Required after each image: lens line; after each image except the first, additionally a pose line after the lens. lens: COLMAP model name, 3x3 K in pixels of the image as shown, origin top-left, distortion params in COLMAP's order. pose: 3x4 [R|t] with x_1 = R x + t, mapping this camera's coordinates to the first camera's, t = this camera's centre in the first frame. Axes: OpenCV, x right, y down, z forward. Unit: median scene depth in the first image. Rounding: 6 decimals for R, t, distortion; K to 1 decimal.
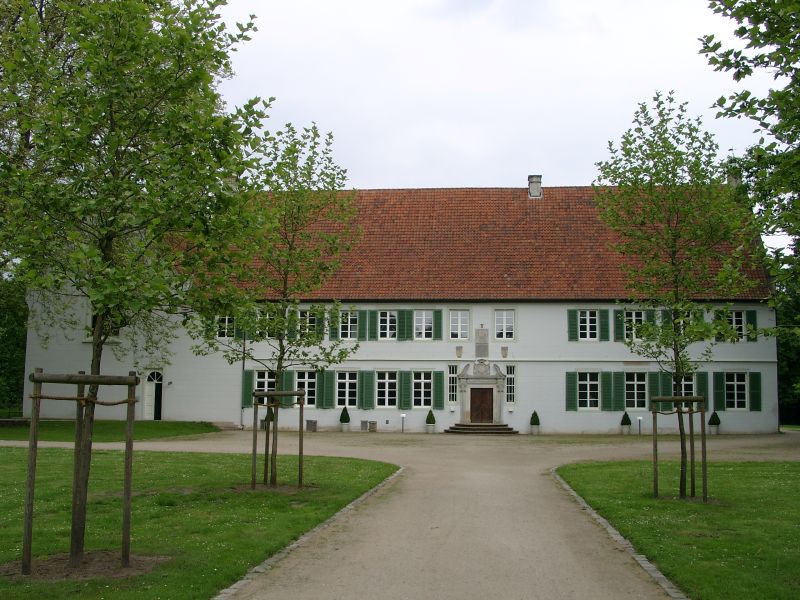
lens RADIAL K [[808.7, 0, 402.6], [0, 808.7, 297.8], [0, 0, 1]] dist [-0.094765, 0.000000]
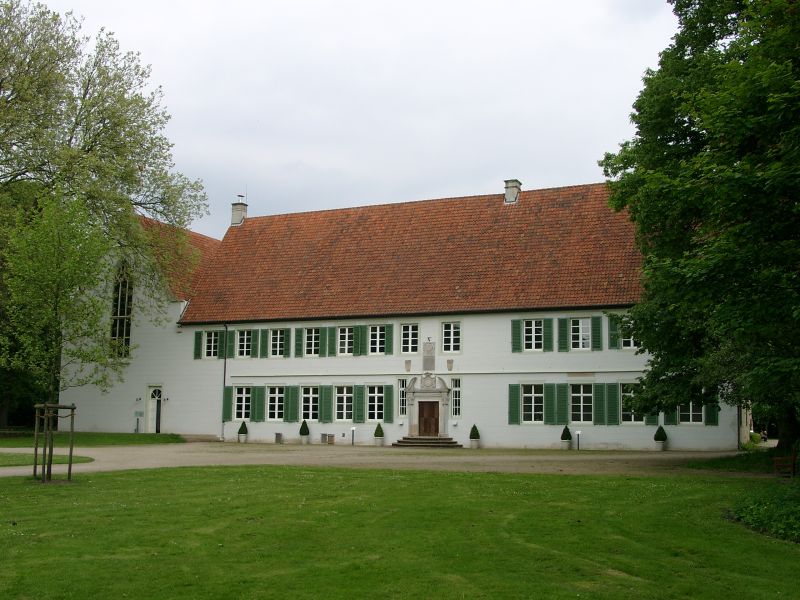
lens RADIAL K [[877.8, 0, 399.3], [0, 877.8, 307.6], [0, 0, 1]] dist [-0.078523, 0.000000]
pose [[0.951844, -0.040559, -0.303889, 0.396192], [0.041203, 0.999142, -0.004296, -0.001079], [0.303802, -0.008432, 0.952698, -0.043503]]
